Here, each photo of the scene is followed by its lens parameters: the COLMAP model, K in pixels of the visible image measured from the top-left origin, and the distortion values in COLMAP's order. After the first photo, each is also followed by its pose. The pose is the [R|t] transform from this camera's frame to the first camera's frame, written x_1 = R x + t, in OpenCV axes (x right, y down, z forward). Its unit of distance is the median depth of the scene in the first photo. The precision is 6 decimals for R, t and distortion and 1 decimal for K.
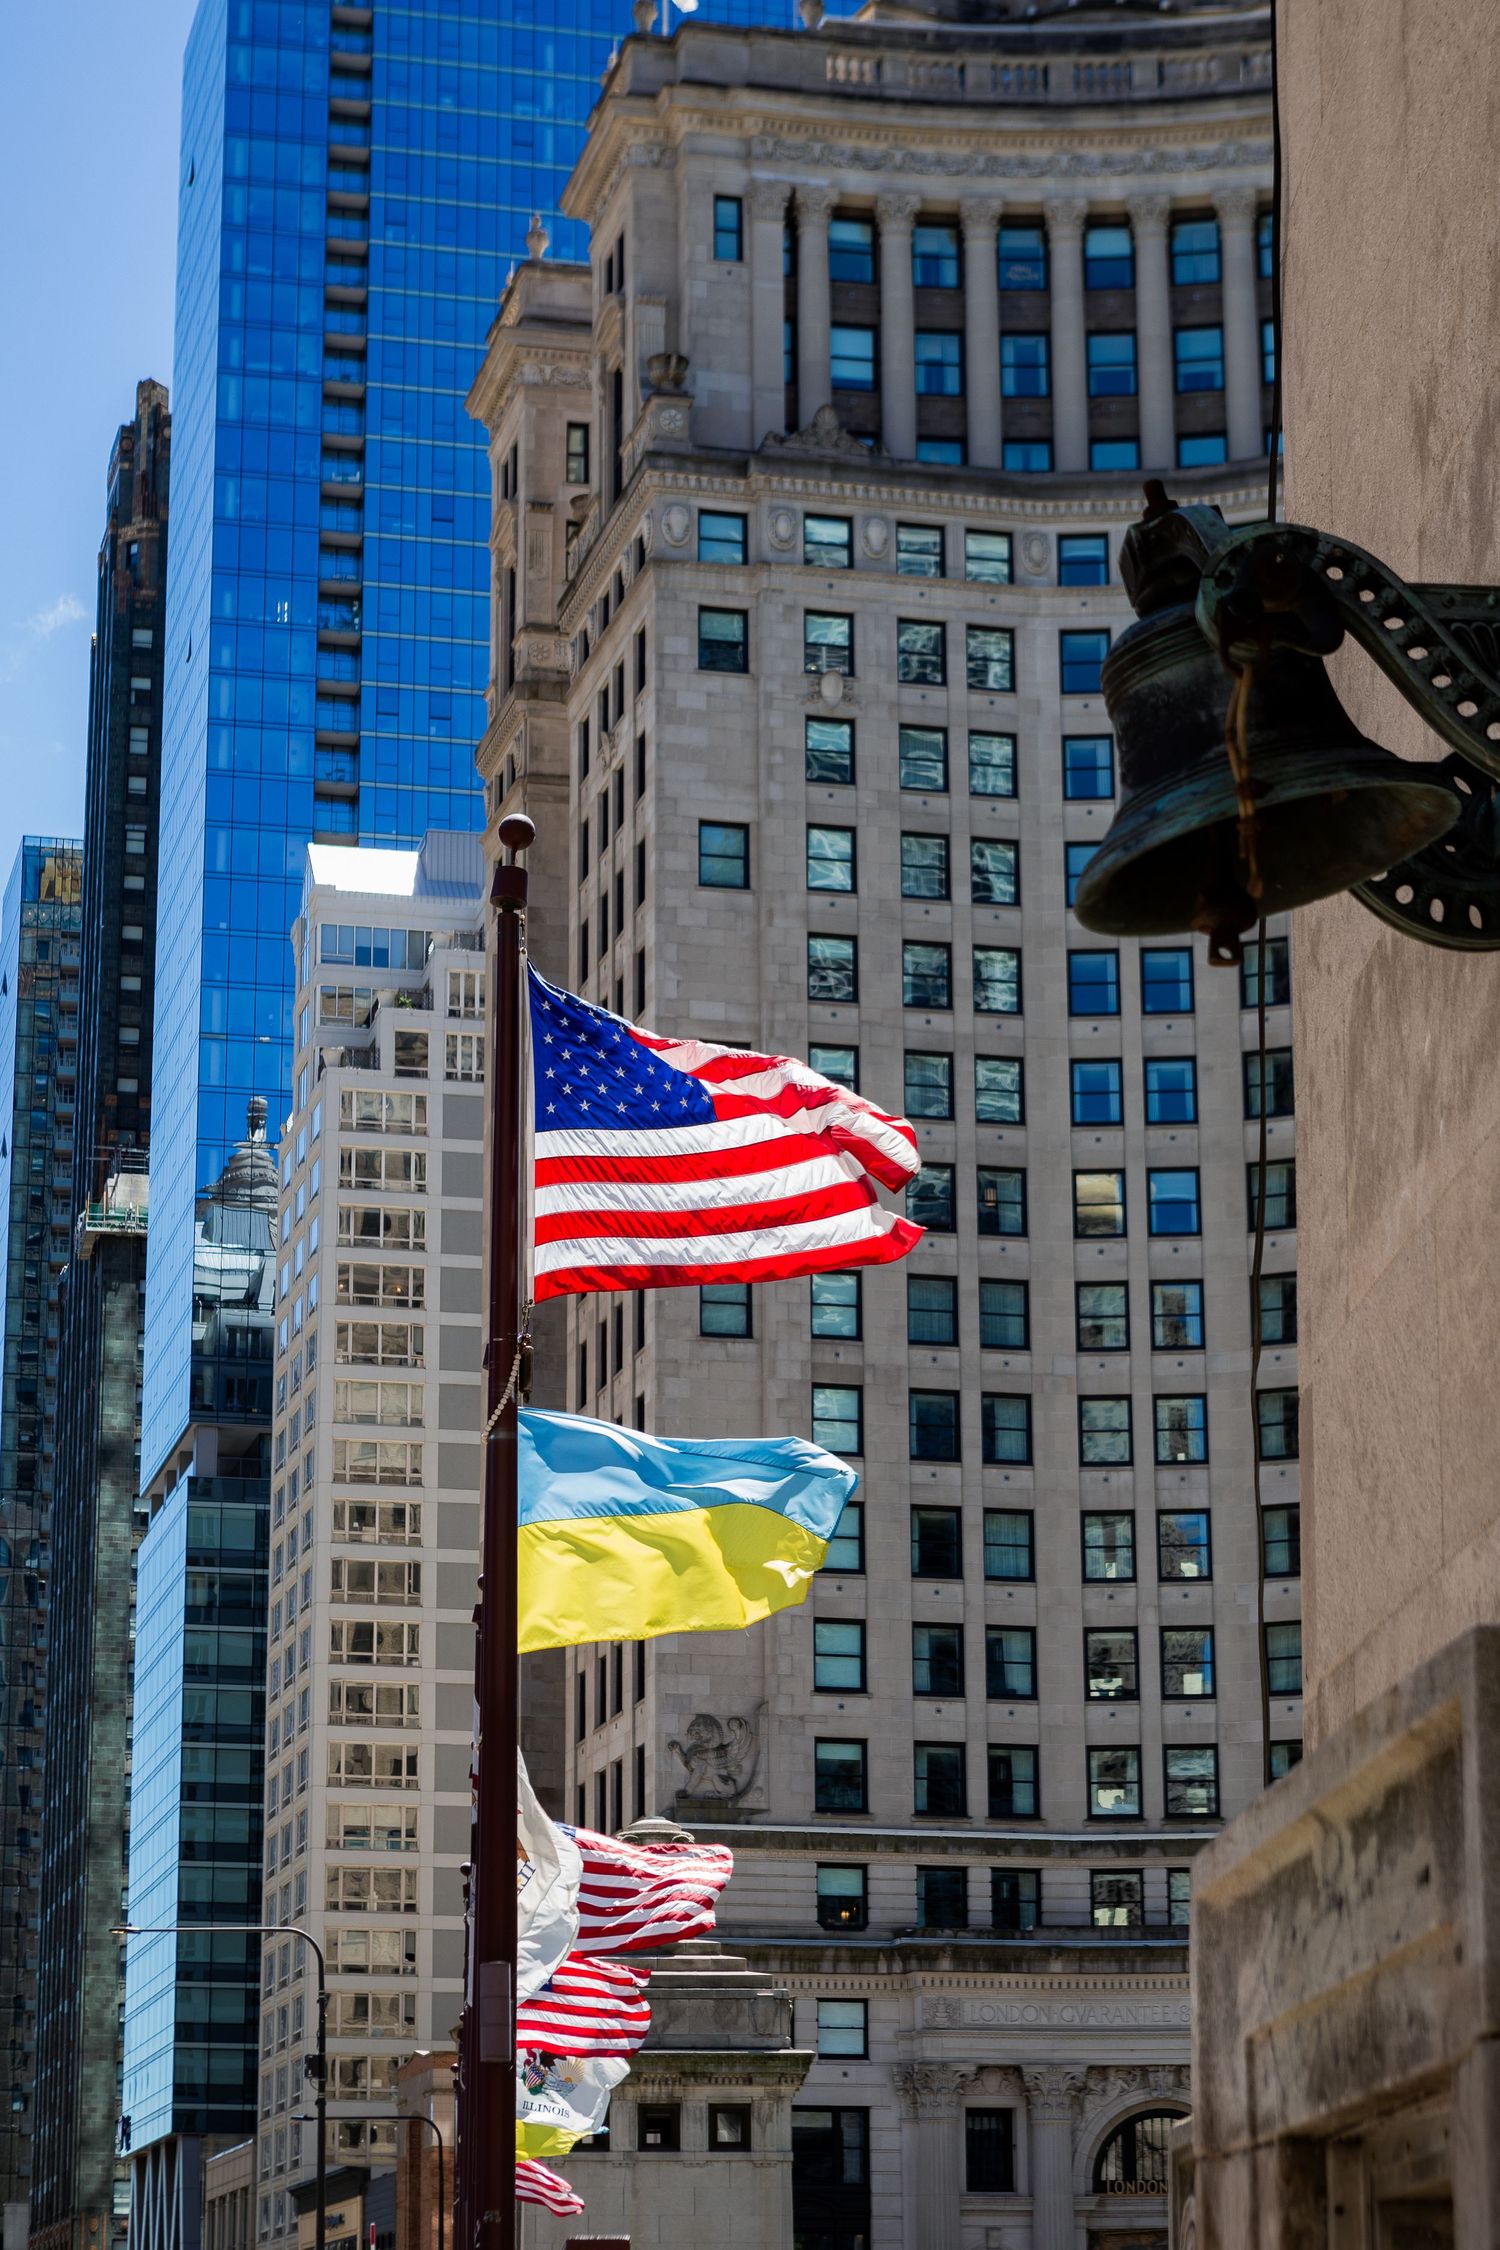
lens RADIAL K [[4796.6, 0, 750.0], [0, 4796.6, 1125.0], [0, 0, 1]] dist [-0.043832, 0.201143]
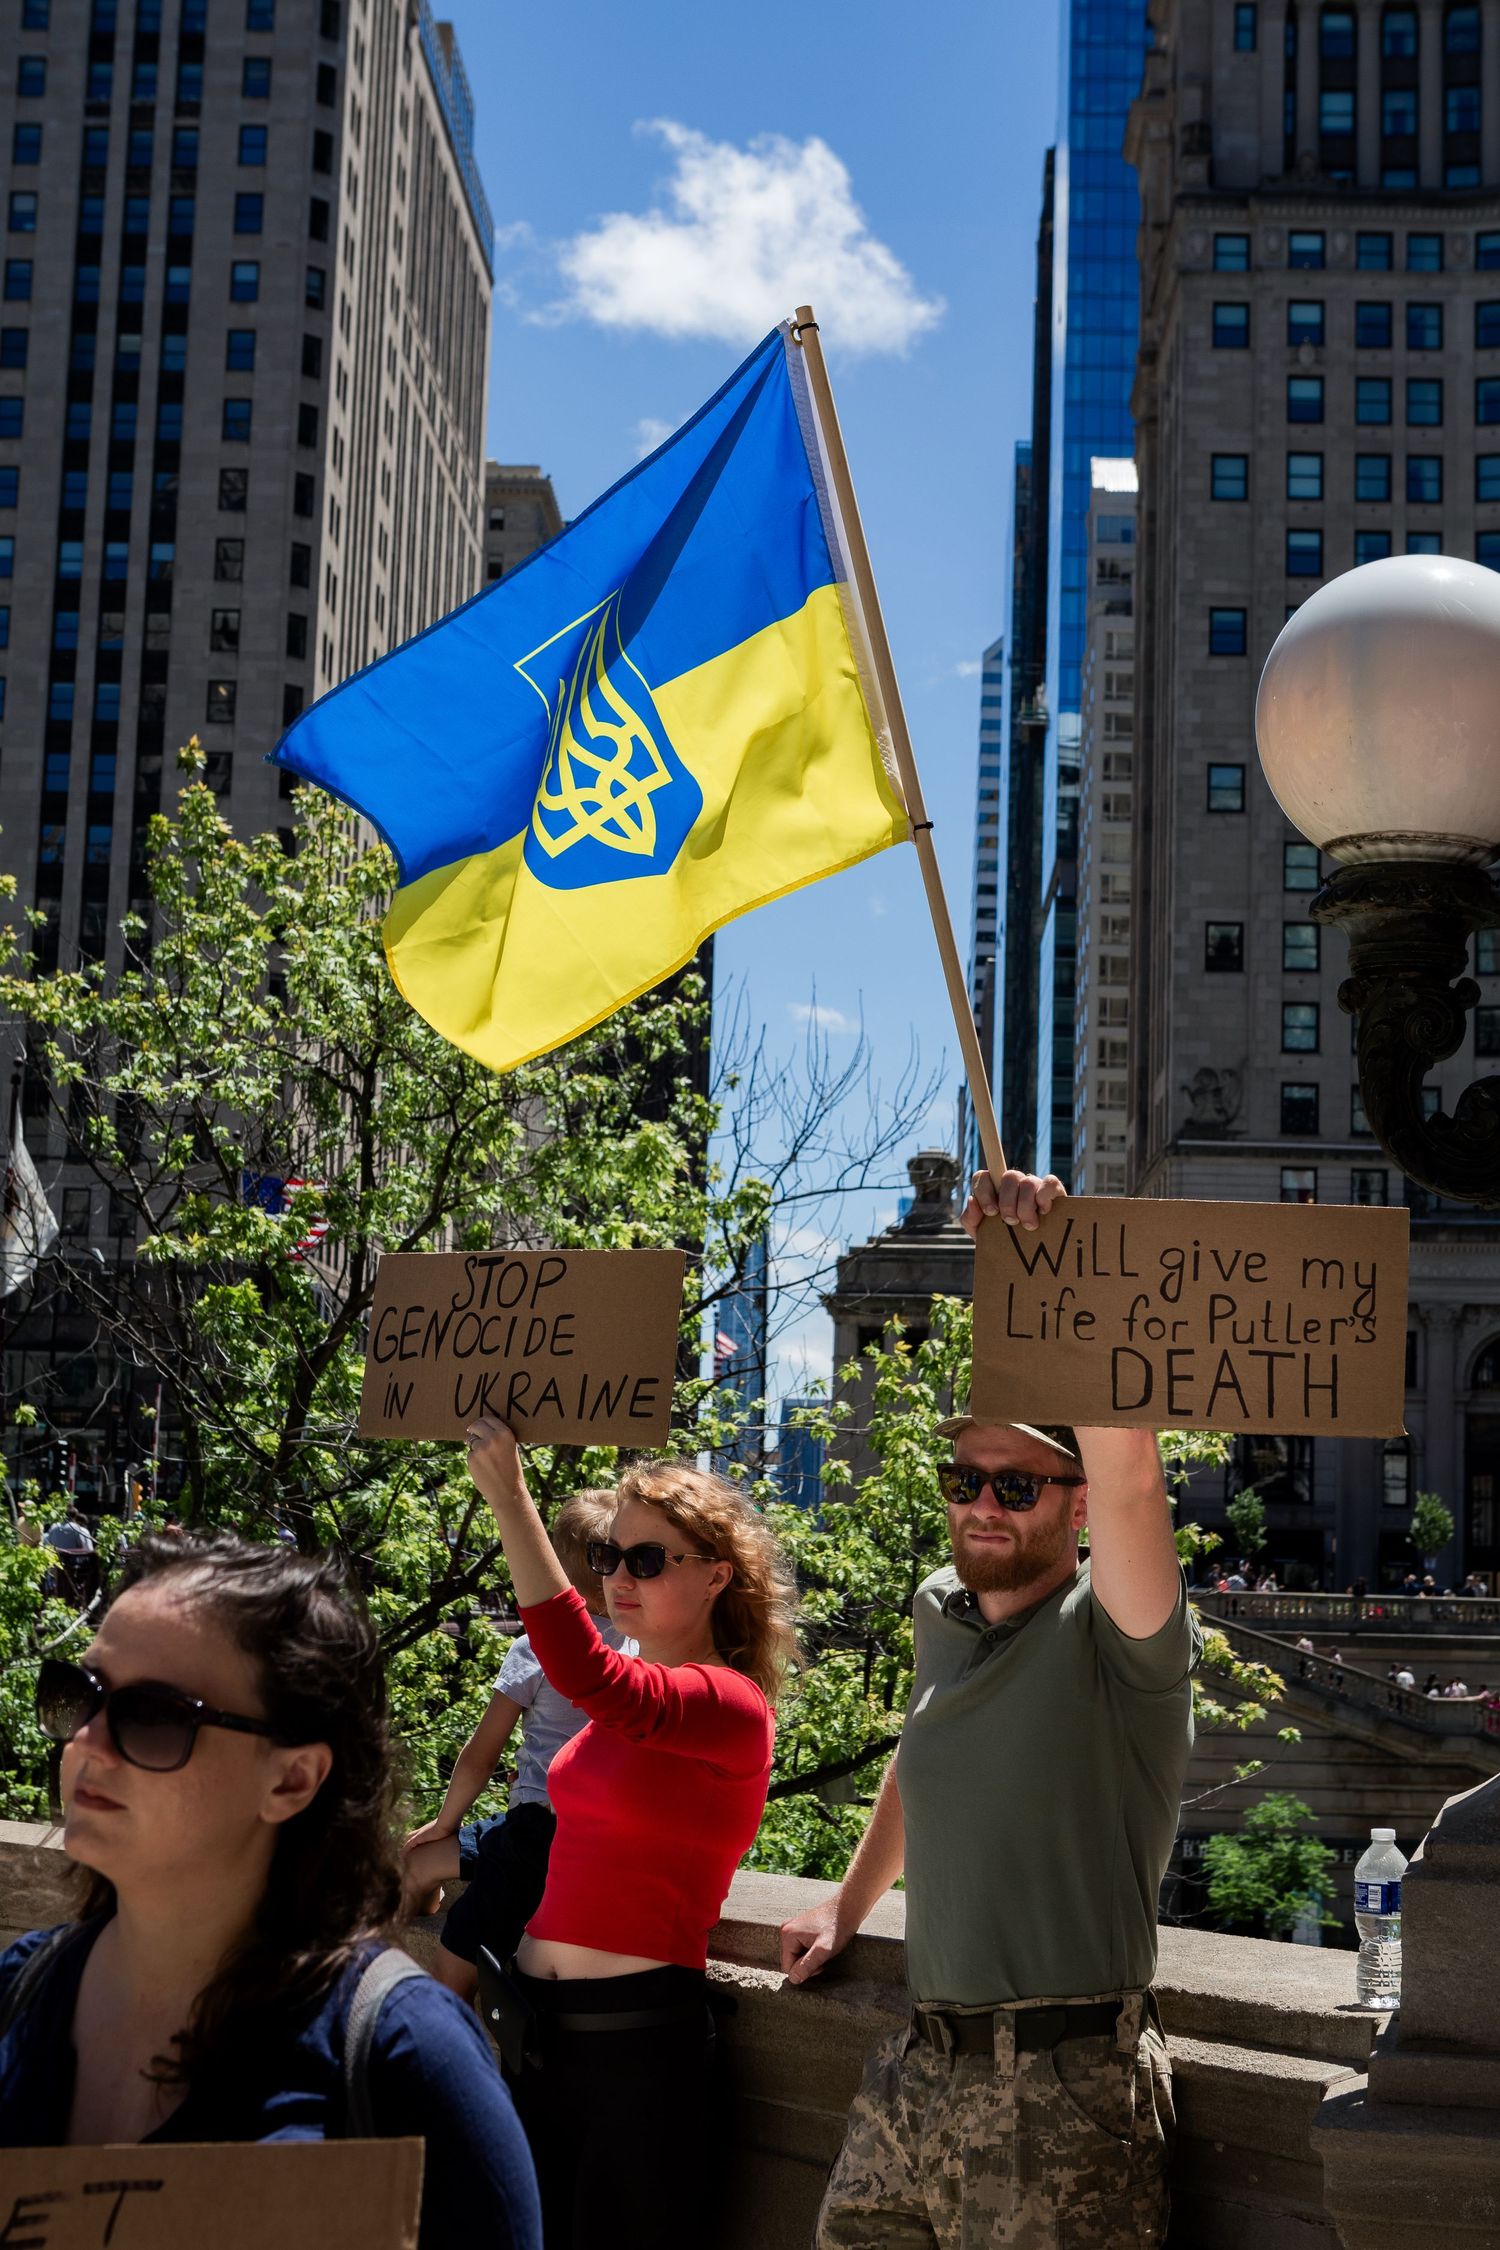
lens RADIAL K [[3465.0, 0, 750.0], [0, 3465.0, 1125.0], [0, 0, 1]] dist [-0.092101, 0.140015]
pose [[0.959131, 0.000354, -0.282964, 0.142465], [0.040844, 0.989354, 0.139682, -0.013492], [0.280000, -0.145530, 0.948905, -0.053245]]
